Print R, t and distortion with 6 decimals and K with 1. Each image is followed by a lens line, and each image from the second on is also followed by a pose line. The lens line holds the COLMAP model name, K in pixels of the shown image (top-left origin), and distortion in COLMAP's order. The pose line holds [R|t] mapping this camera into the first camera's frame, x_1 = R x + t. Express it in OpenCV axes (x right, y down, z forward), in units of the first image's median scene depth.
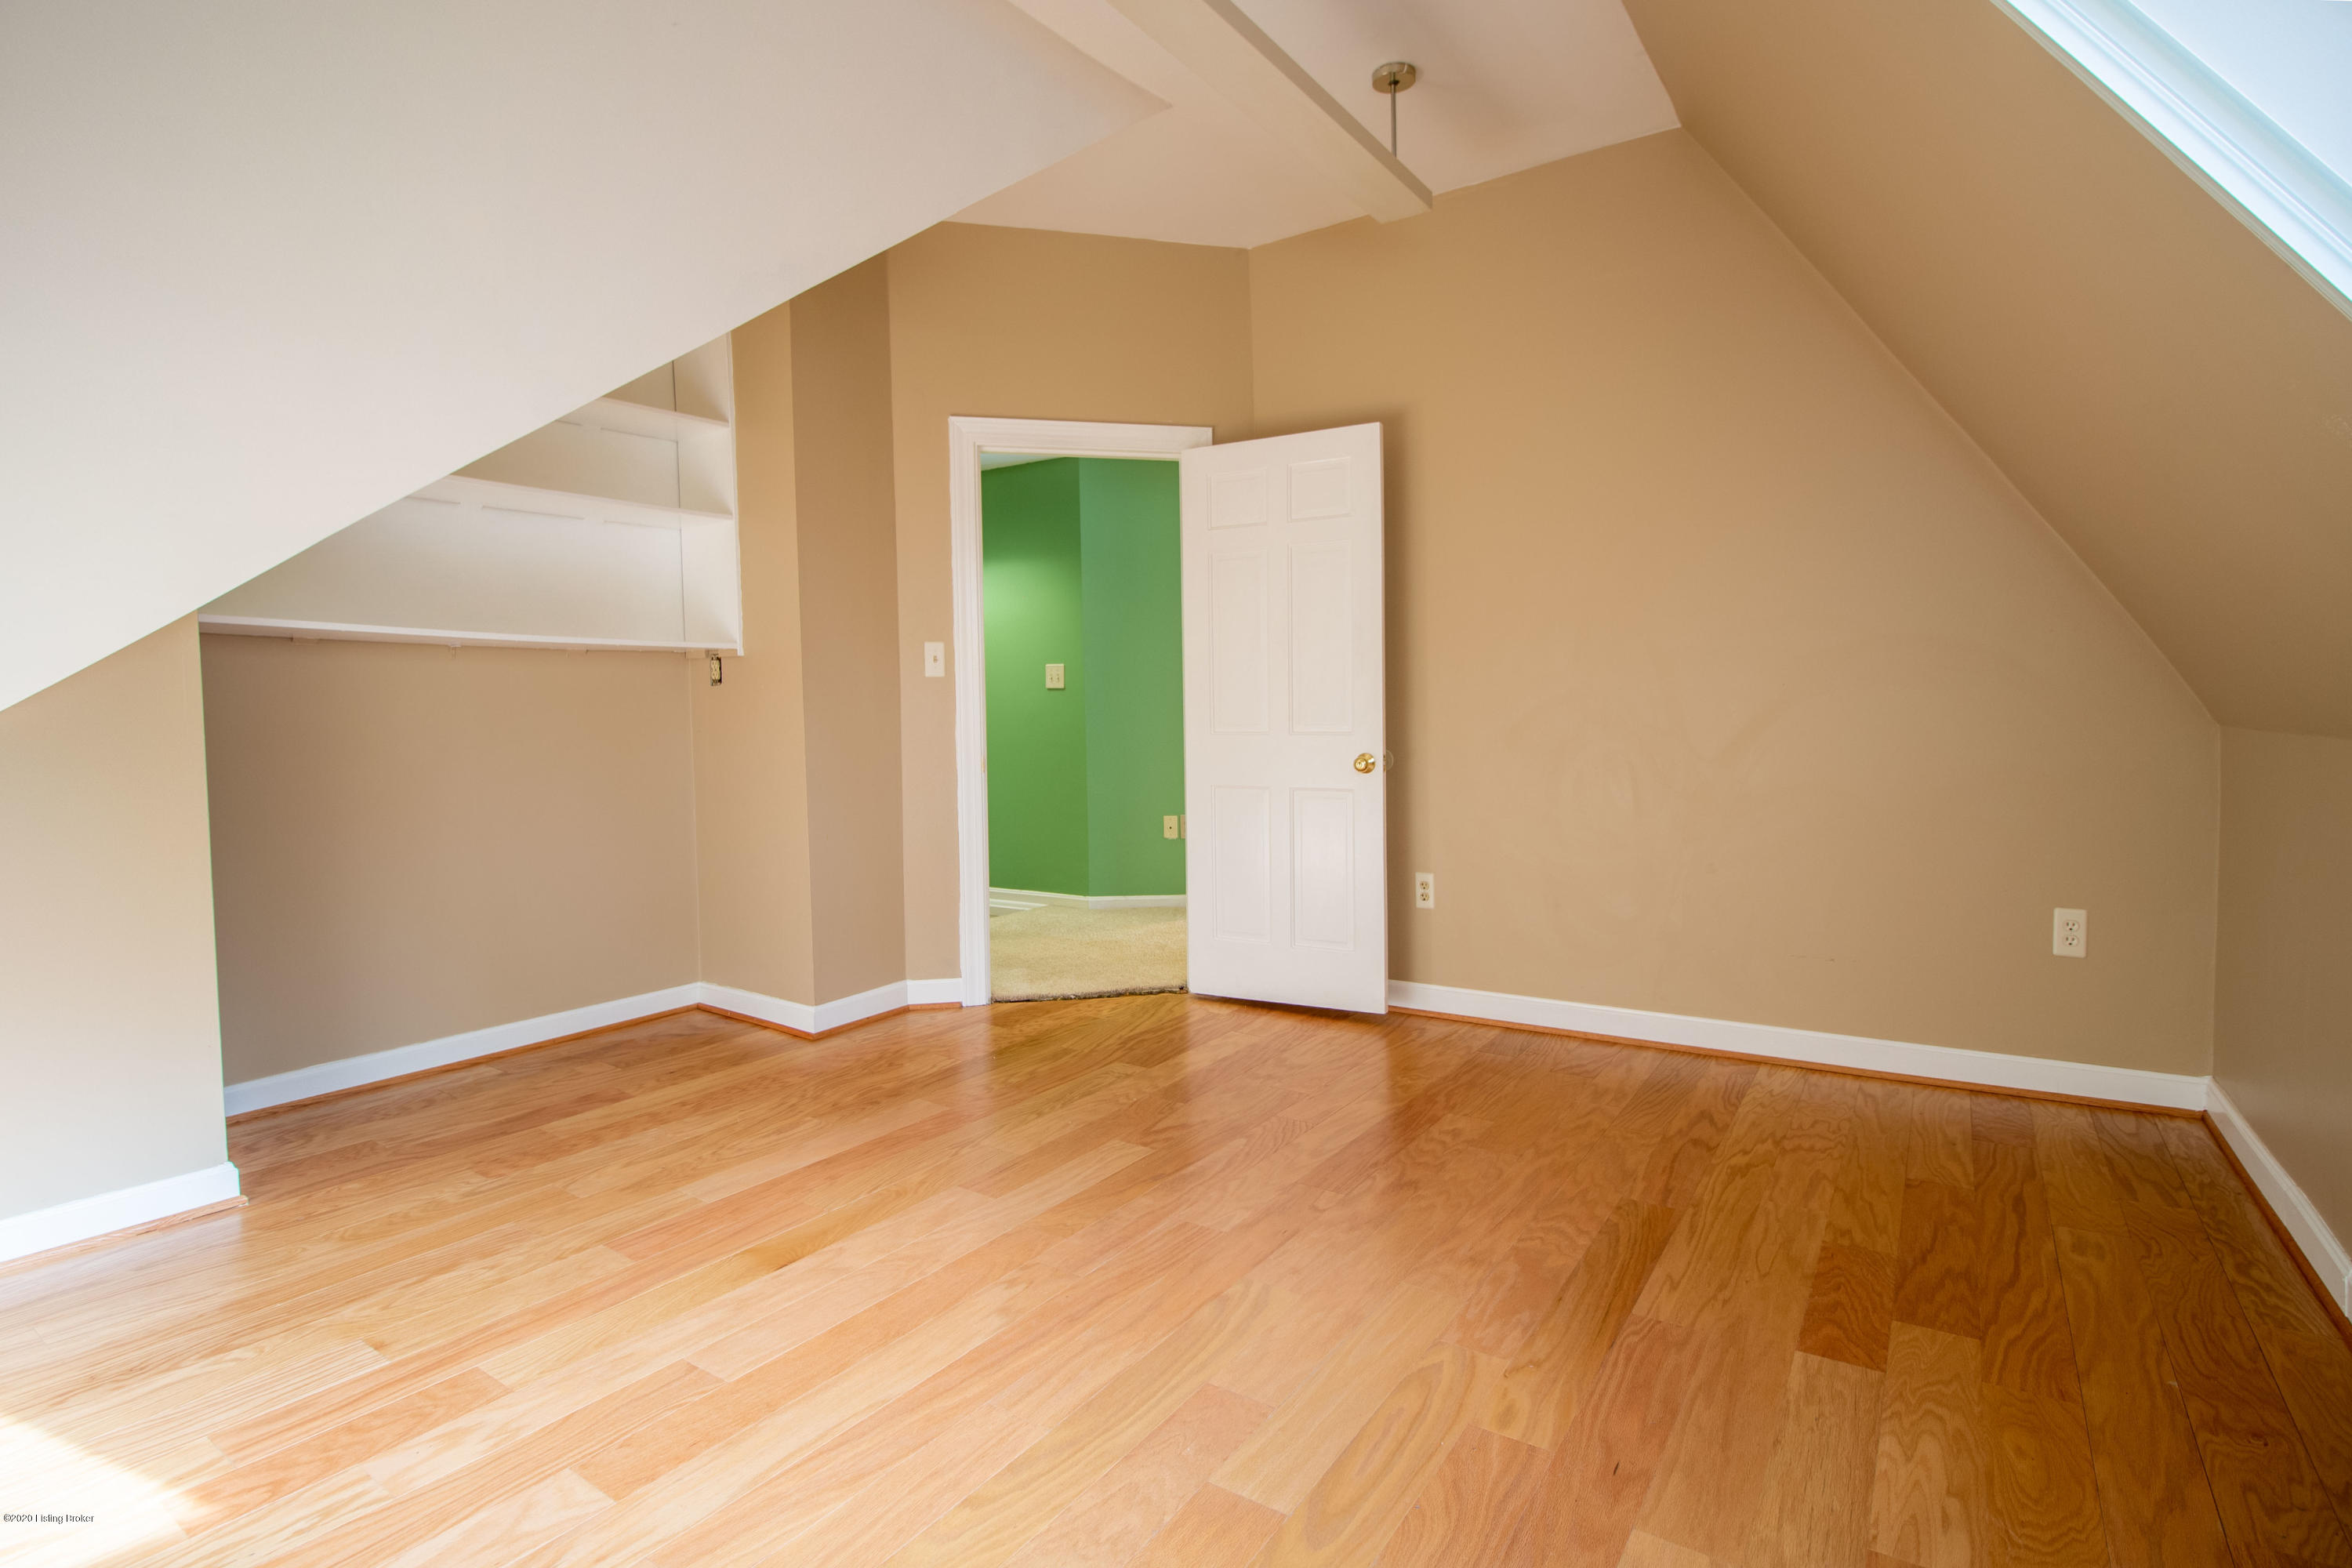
lens RADIAL K [[1115.0, 0, 1187.1], [0, 1115.0, 761.4], [0, 0, 1]] dist [0.001282, -0.014953]
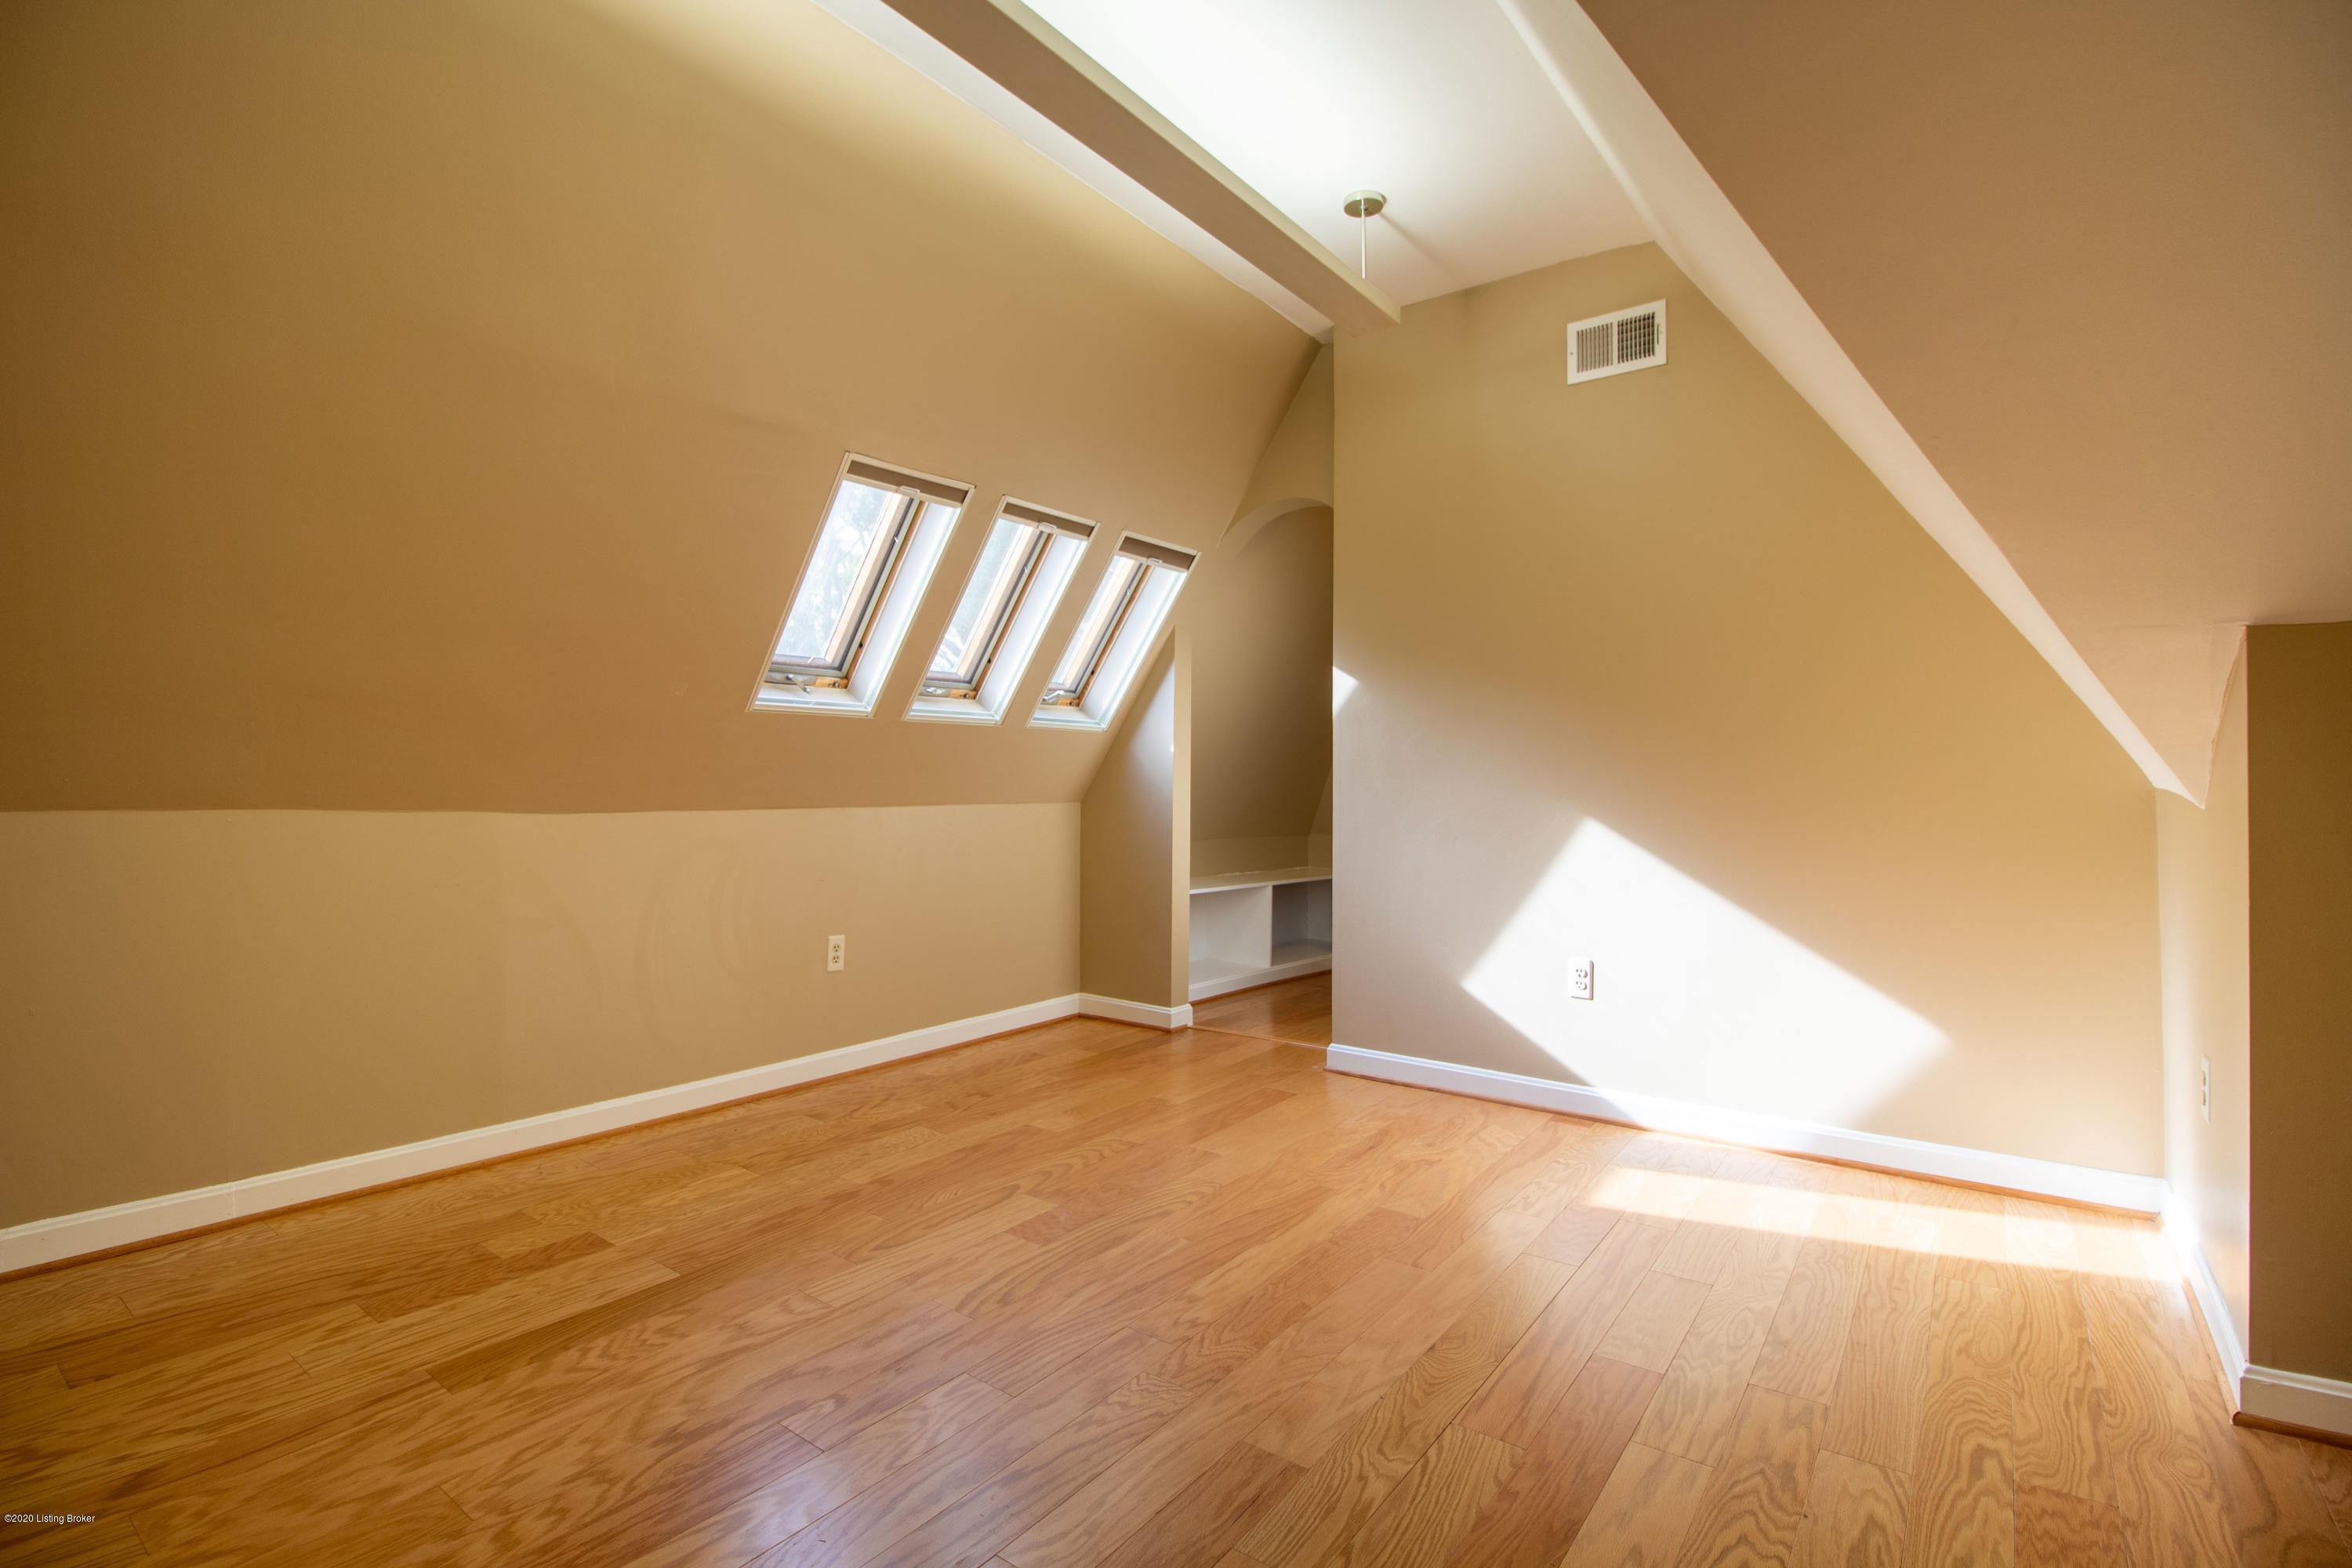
lens RADIAL K [[1115.0, 0, 1187.1], [0, 1115.0, 761.4], [0, 0, 1]] dist [0.001282, -0.014953]
pose [[-0.999016, 0.006942, 0.043806, -0.192855], [0.007753, 0.999801, 0.018357, -0.080467], [-0.043670, 0.018679, -0.998871, 1.970147]]
